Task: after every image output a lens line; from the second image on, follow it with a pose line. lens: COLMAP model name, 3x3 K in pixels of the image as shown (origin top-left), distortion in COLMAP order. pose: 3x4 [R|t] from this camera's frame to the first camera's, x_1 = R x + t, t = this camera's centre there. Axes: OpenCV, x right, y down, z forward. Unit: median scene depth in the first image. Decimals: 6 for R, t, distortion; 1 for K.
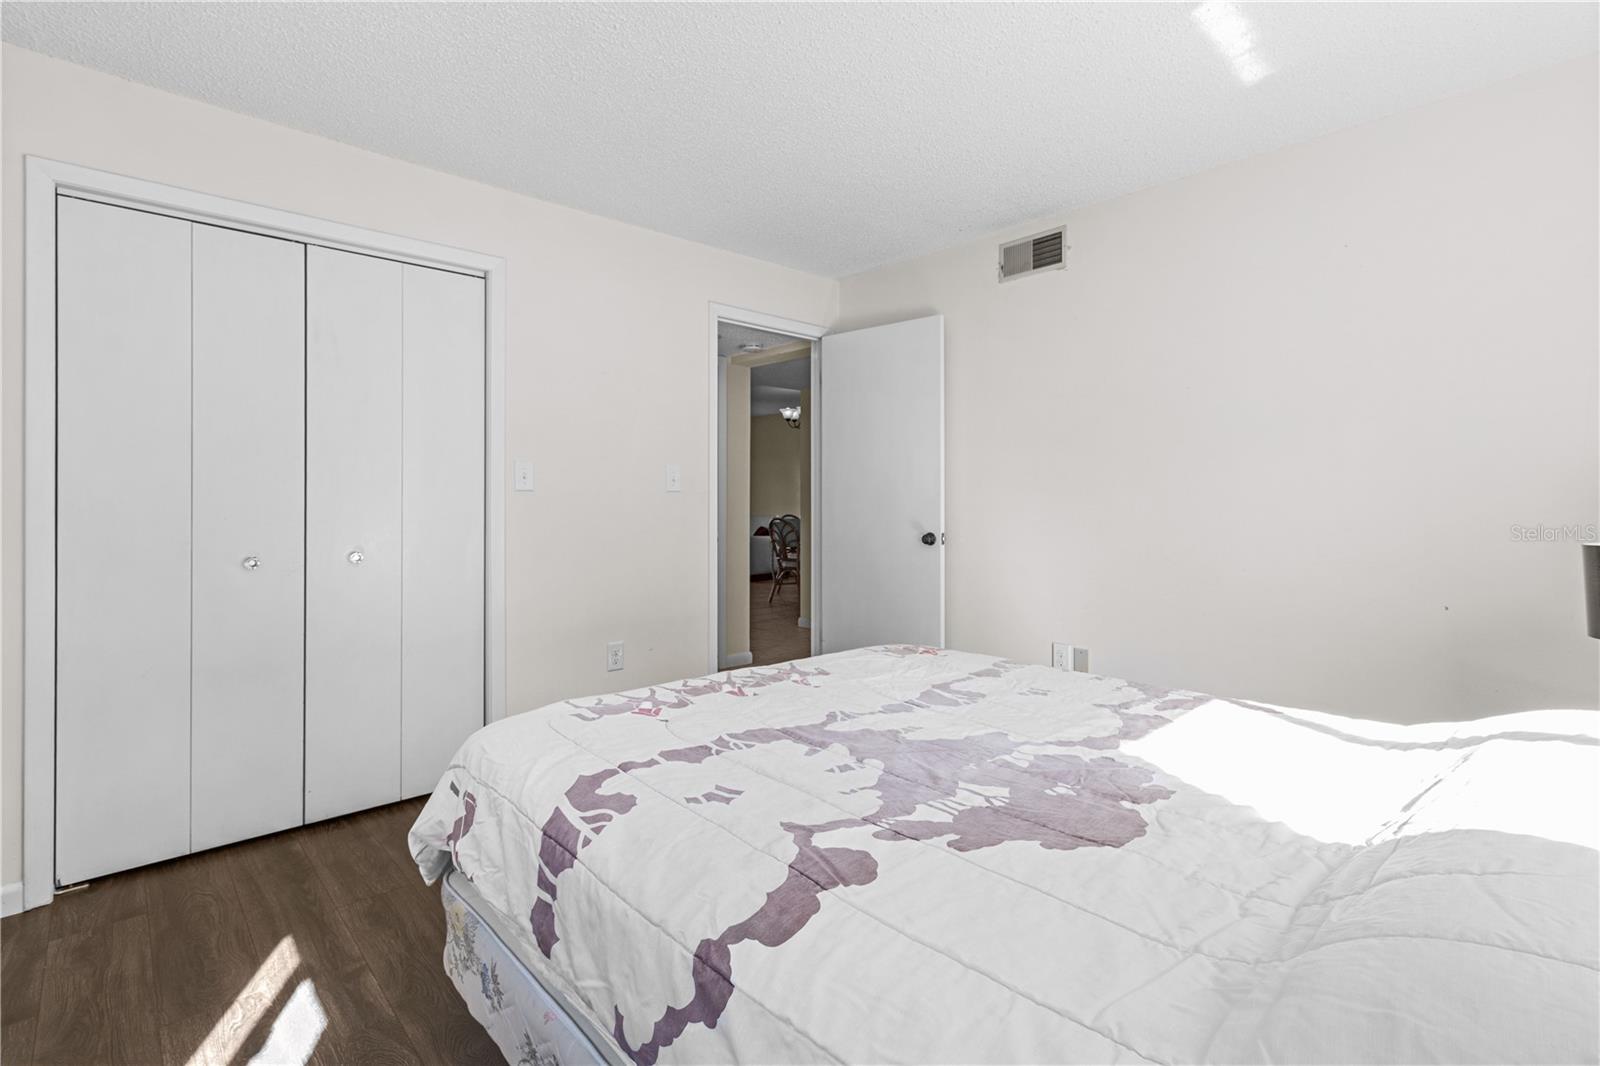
lens RADIAL K [[738.6, 0, 793.3], [0, 738.6, 495.4], [0, 0, 1]] dist [0.002474, 0.000533]
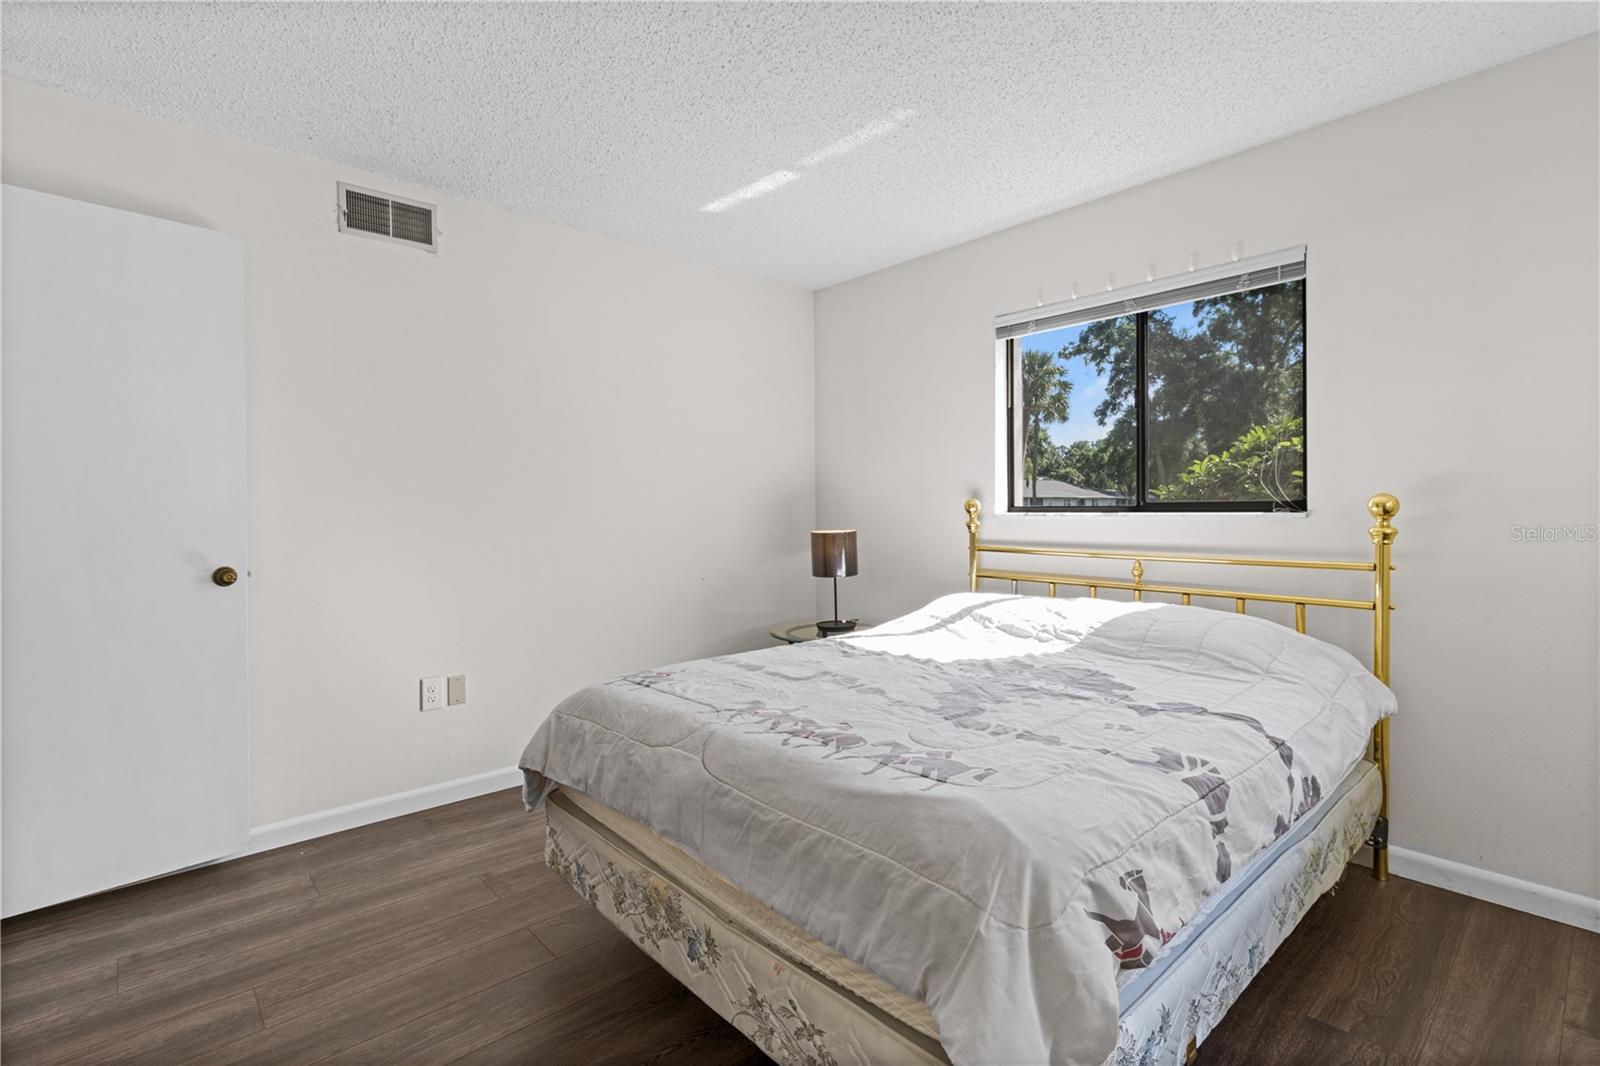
lens RADIAL K [[738.6, 0, 789.8], [0, 738.6, 523.6], [0, 0, 1]] dist [0.002474, 0.000533]
pose [[0.014816, -0.015286, 0.999773, -0.875713], [0.000457, 0.999883, 0.015280, 0.005309], [-0.999890, 0.000231, 0.014821, 0.950880]]
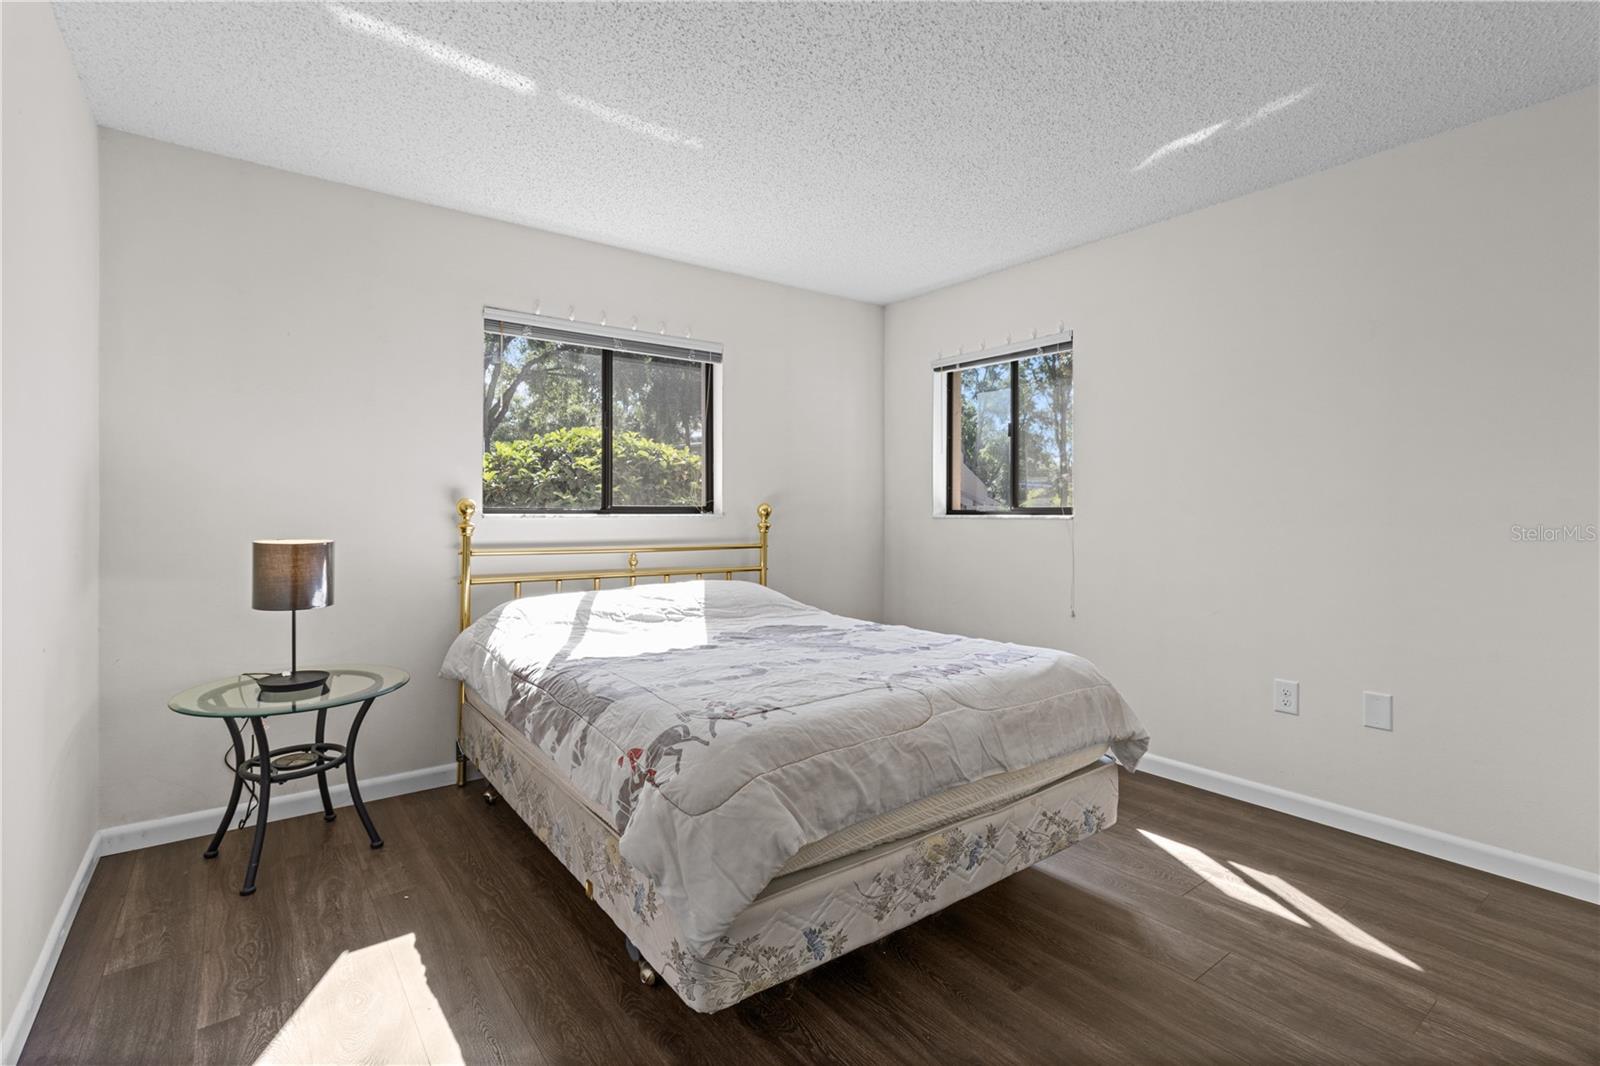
lens RADIAL K [[738.6, 0, 790.7], [0, 738.6, 526.4], [0, 0, 1]] dist [0.002474, 0.000533]
pose [[-0.995260, -0.001278, 0.097241, 0.035343], [0.000168, 0.999890, 0.014859, 0.009169], [-0.097250, 0.014805, -0.995150, 2.054824]]
